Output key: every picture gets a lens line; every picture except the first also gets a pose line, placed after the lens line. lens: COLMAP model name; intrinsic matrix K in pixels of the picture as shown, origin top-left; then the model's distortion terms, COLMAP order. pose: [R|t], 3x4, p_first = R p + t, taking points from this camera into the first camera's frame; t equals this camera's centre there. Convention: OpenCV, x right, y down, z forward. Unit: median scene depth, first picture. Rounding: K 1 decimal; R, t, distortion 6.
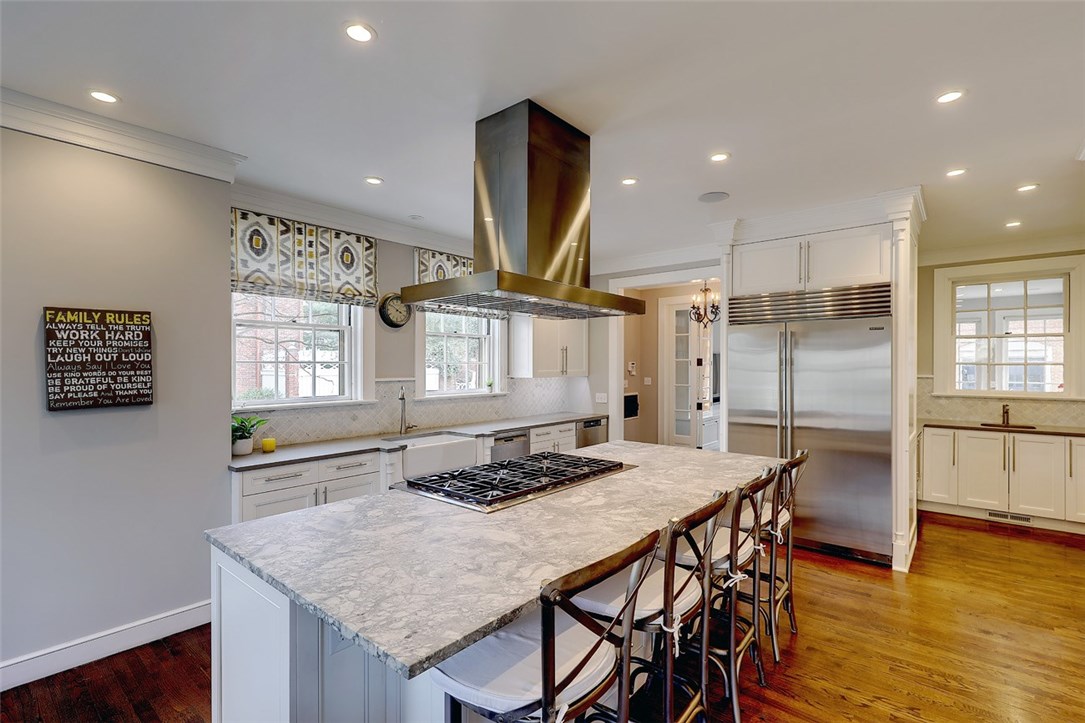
lens RADIAL K [[500.0, 0, 587.5], [0, 500.0, 372.1], [0, 0, 1]] dist [-0.001042, -0.000414]
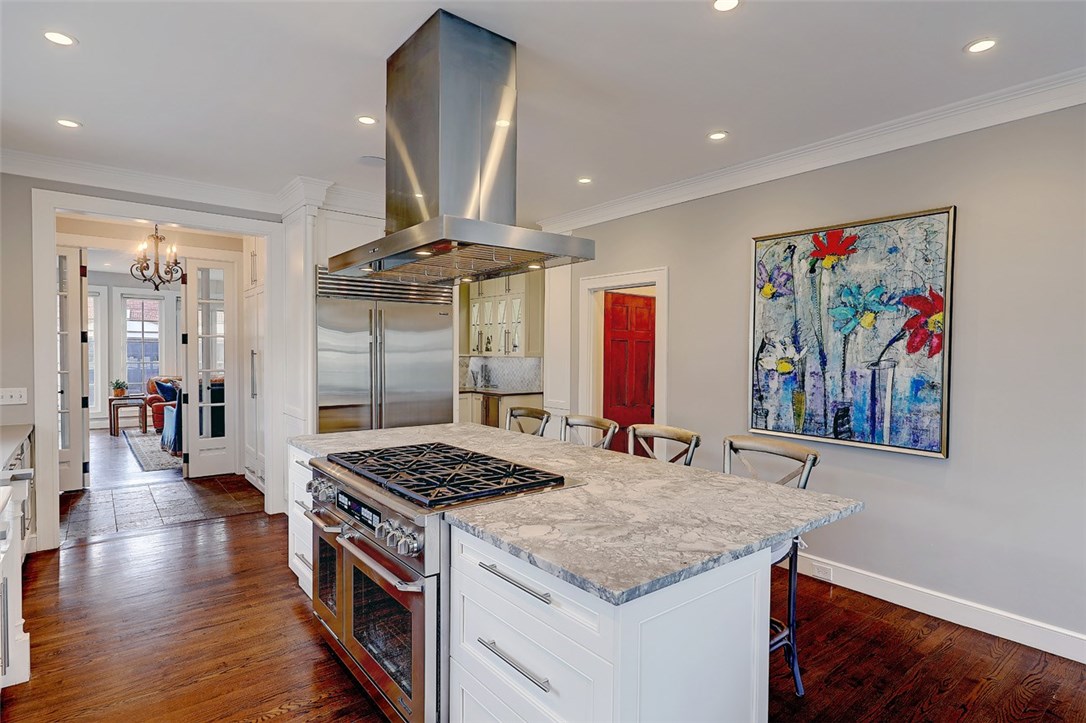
lens RADIAL K [[547.2, 0, 541.1], [0, 547.2, 364.1], [0, 0, 1]] dist [-0.001915, -0.000475]
pose [[0.234734, -0.013144, 0.971971, -1.366428], [0.006796, 0.999906, 0.011880, 0.034450], [-0.972036, 0.003817, 0.234802, 0.899268]]
